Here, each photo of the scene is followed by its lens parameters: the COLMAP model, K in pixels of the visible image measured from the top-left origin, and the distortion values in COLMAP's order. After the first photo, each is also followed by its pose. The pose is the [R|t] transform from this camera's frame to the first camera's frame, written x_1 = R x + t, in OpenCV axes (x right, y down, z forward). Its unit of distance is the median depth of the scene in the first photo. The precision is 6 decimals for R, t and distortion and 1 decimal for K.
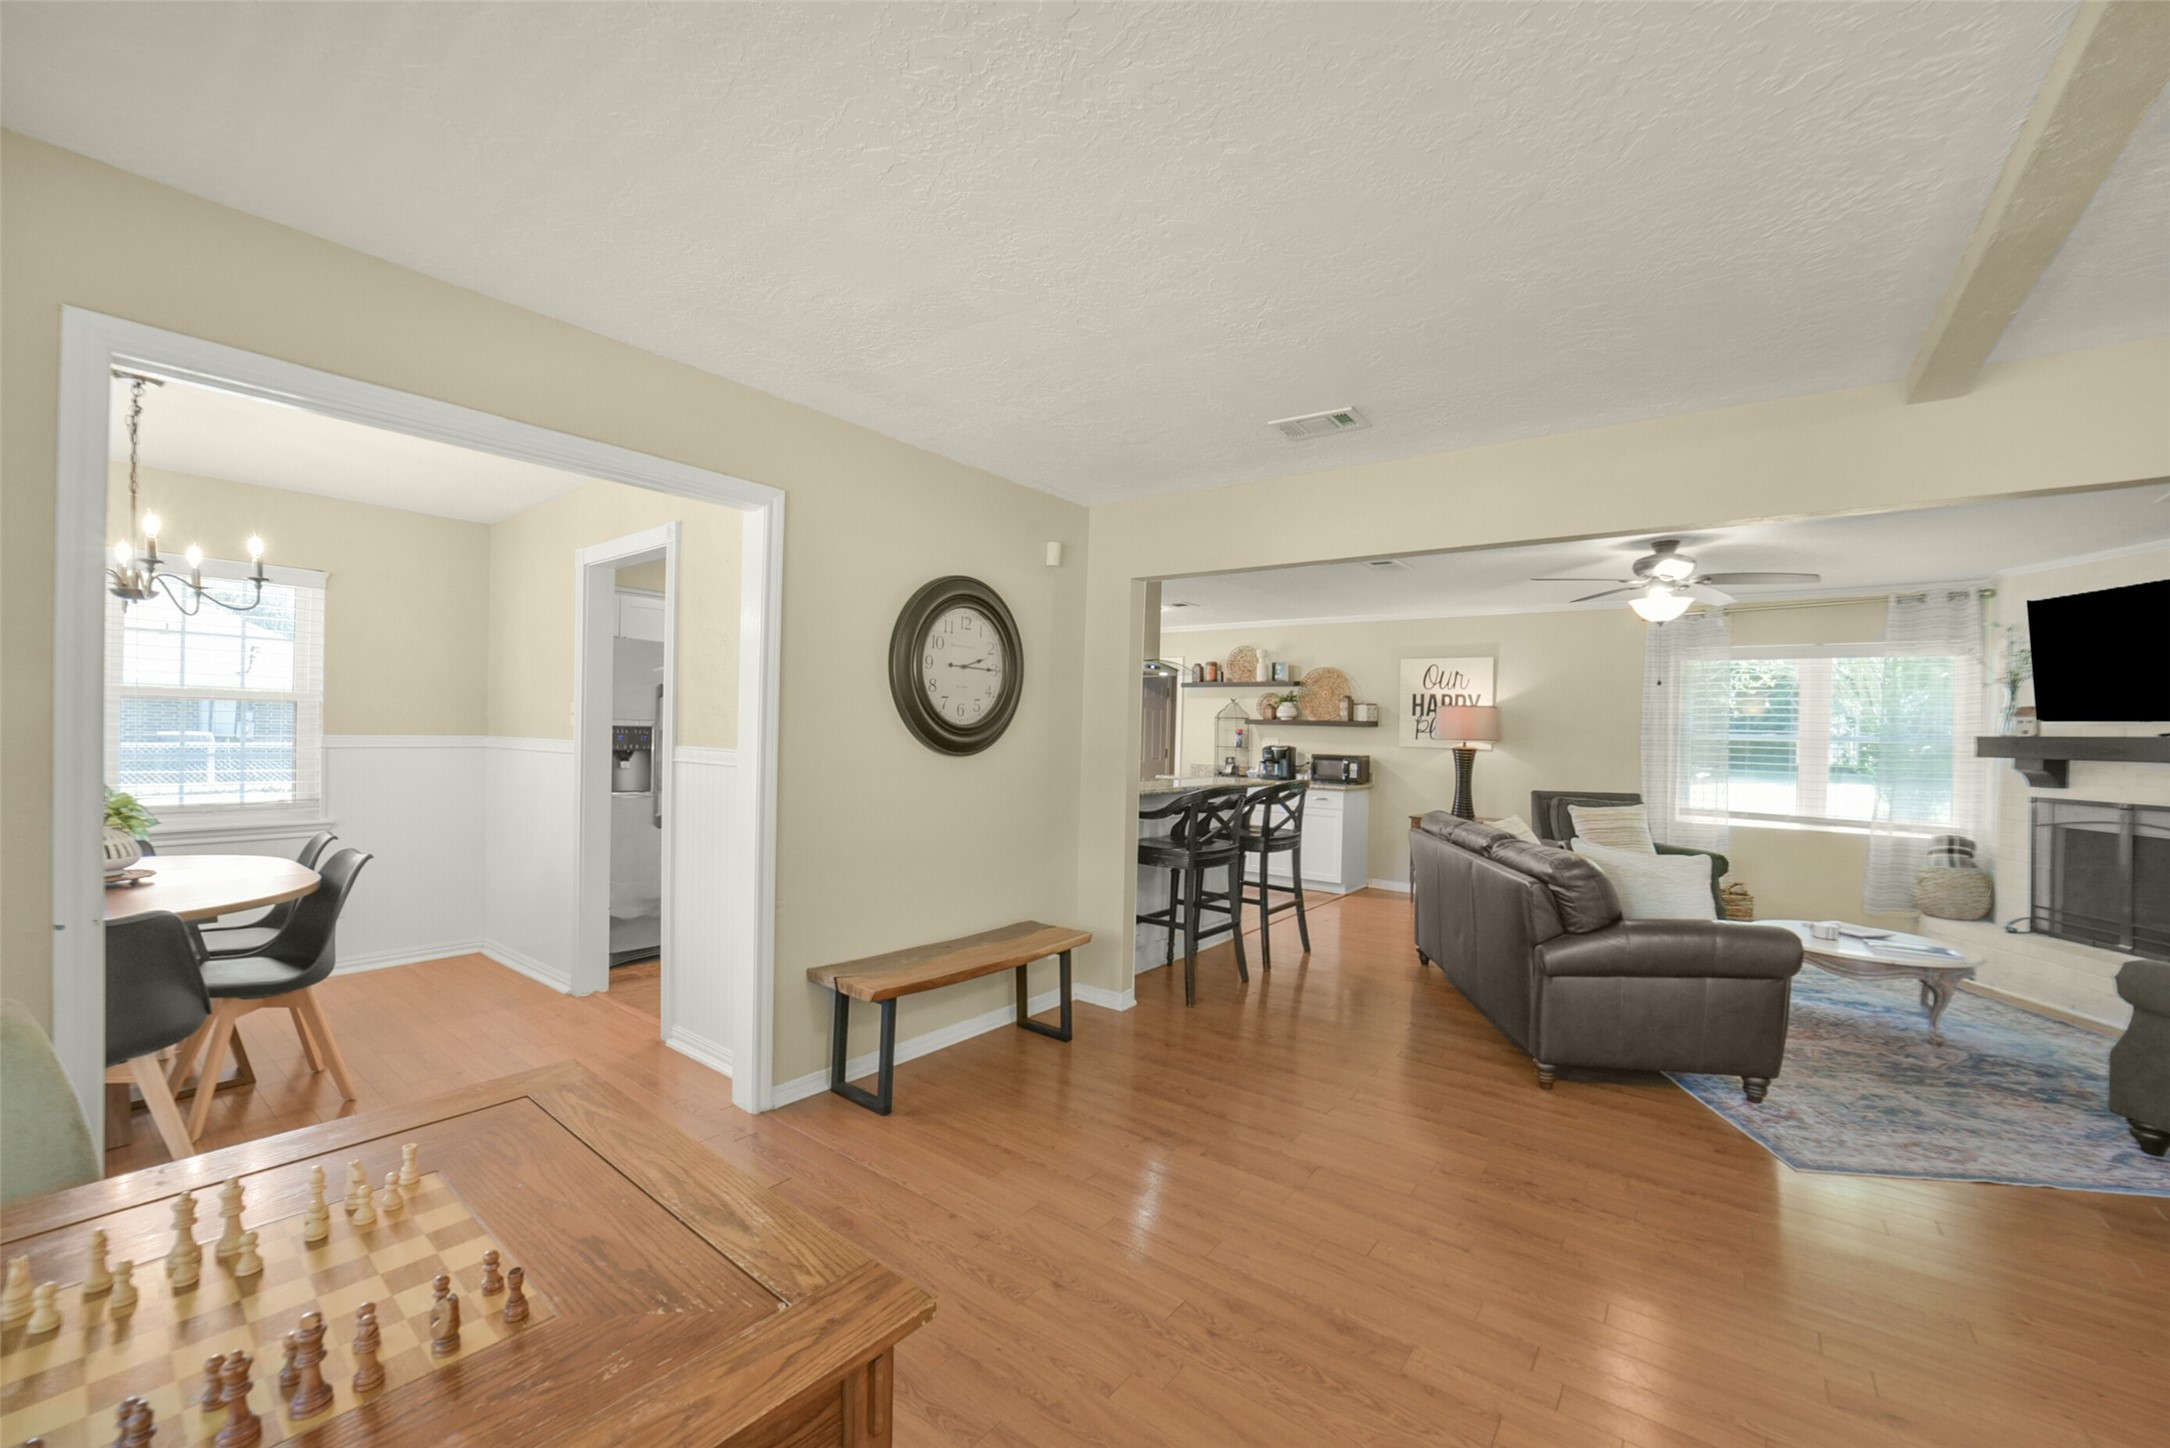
lens RADIAL K [[863.5, 0, 1085.3], [0, 863.5, 710.0], [0, 0, 1]] dist [-0.027170, 0.000356]
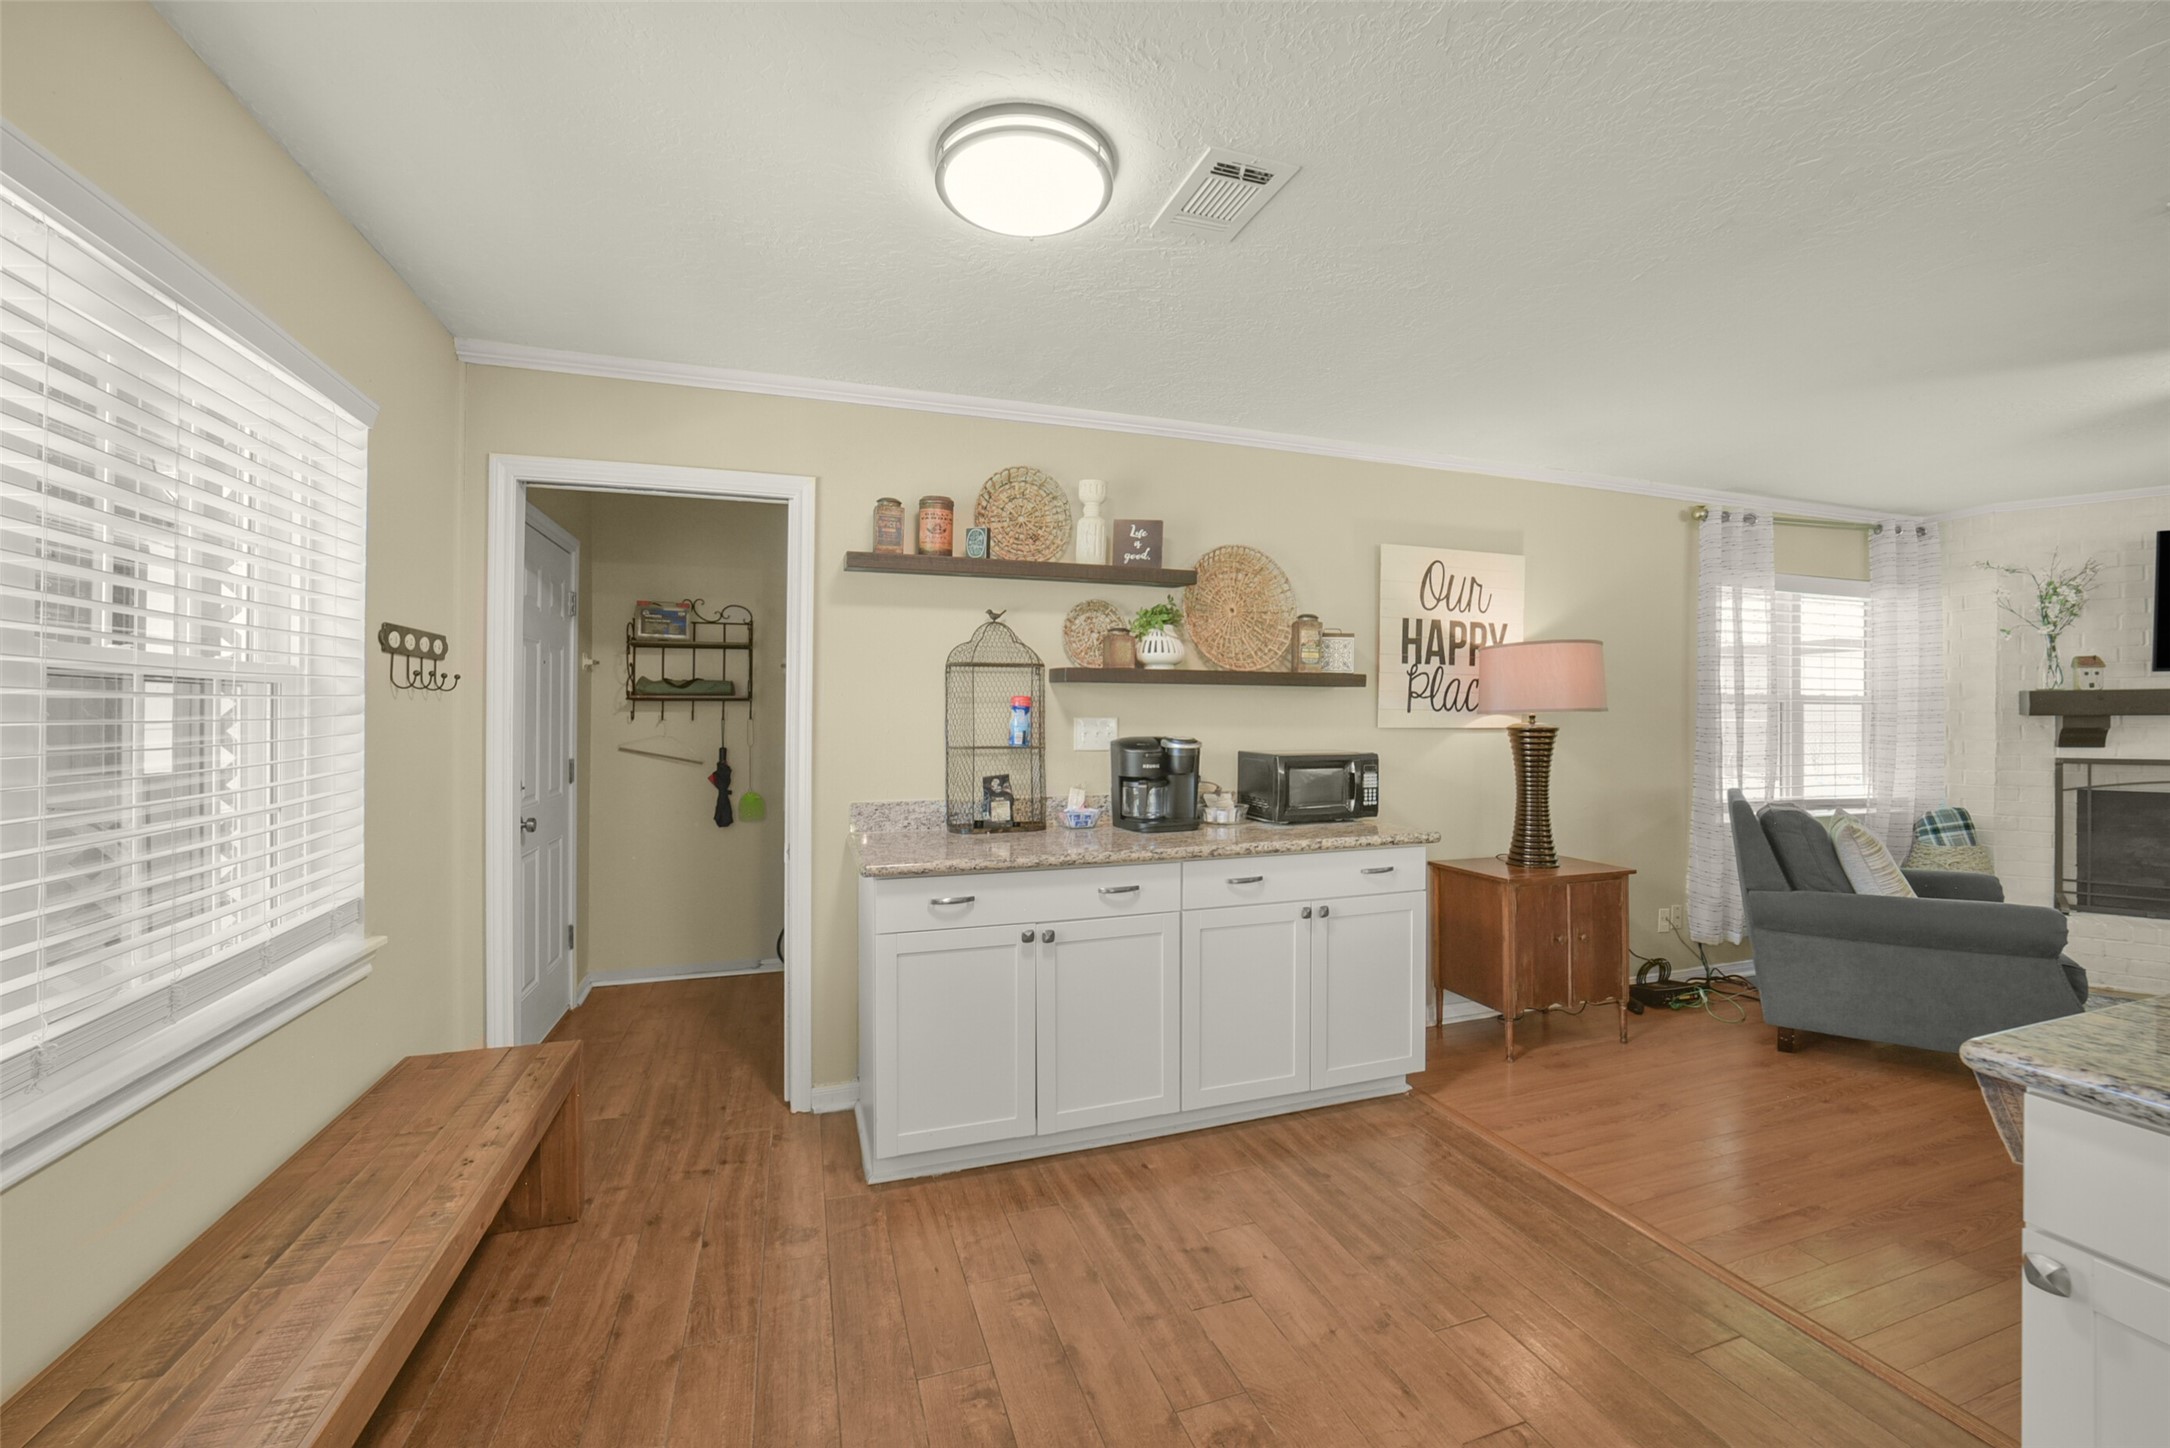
lens RADIAL K [[863.5, 0, 1085.3], [0, 863.5, 710.0], [0, 0, 1]] dist [-0.027170, 0.000356]
pose [[0.552420, -0.017054, 0.833391, -0.113294], [-0.001562, 0.999768, 0.021494, 0.021811], [-0.833564, -0.013175, 0.552265, 0.859559]]
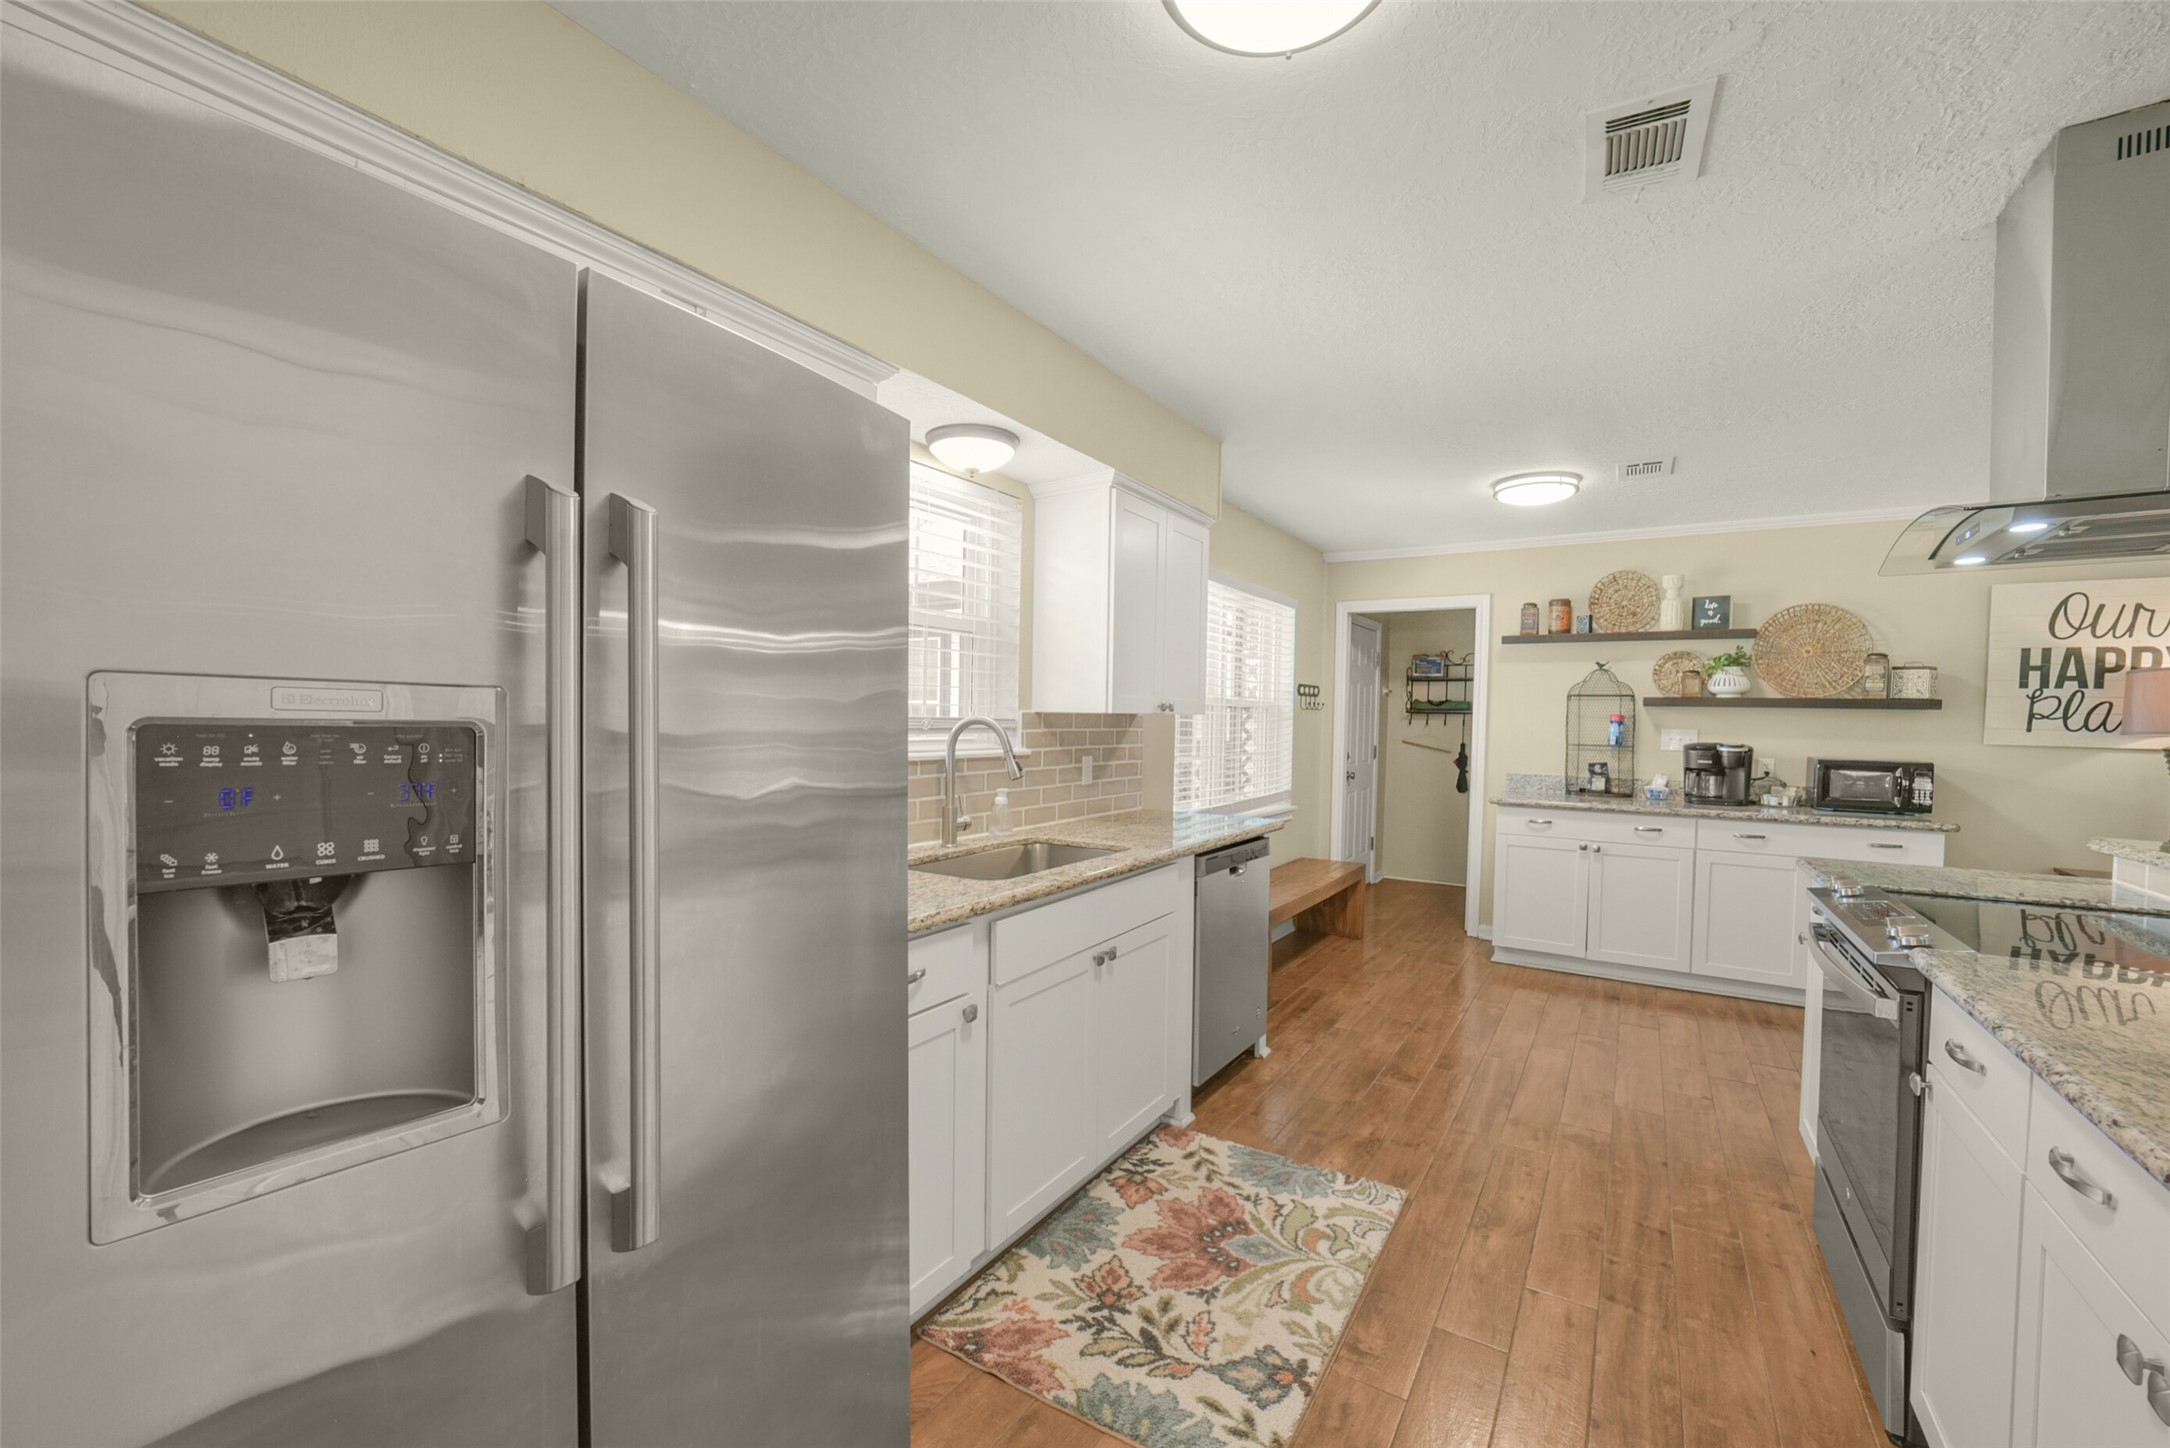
lens RADIAL K [[888.2, 0, 1082.7], [0, 888.2, 739.8], [0, 0, 1]] dist [-0.030972, 0.008571]
pose [[0.996028, -0.008258, 0.088652, -0.249813], [0.004047, 0.998860, 0.047567, 0.010311], [-0.088944, -0.047019, 0.994926, 0.494752]]
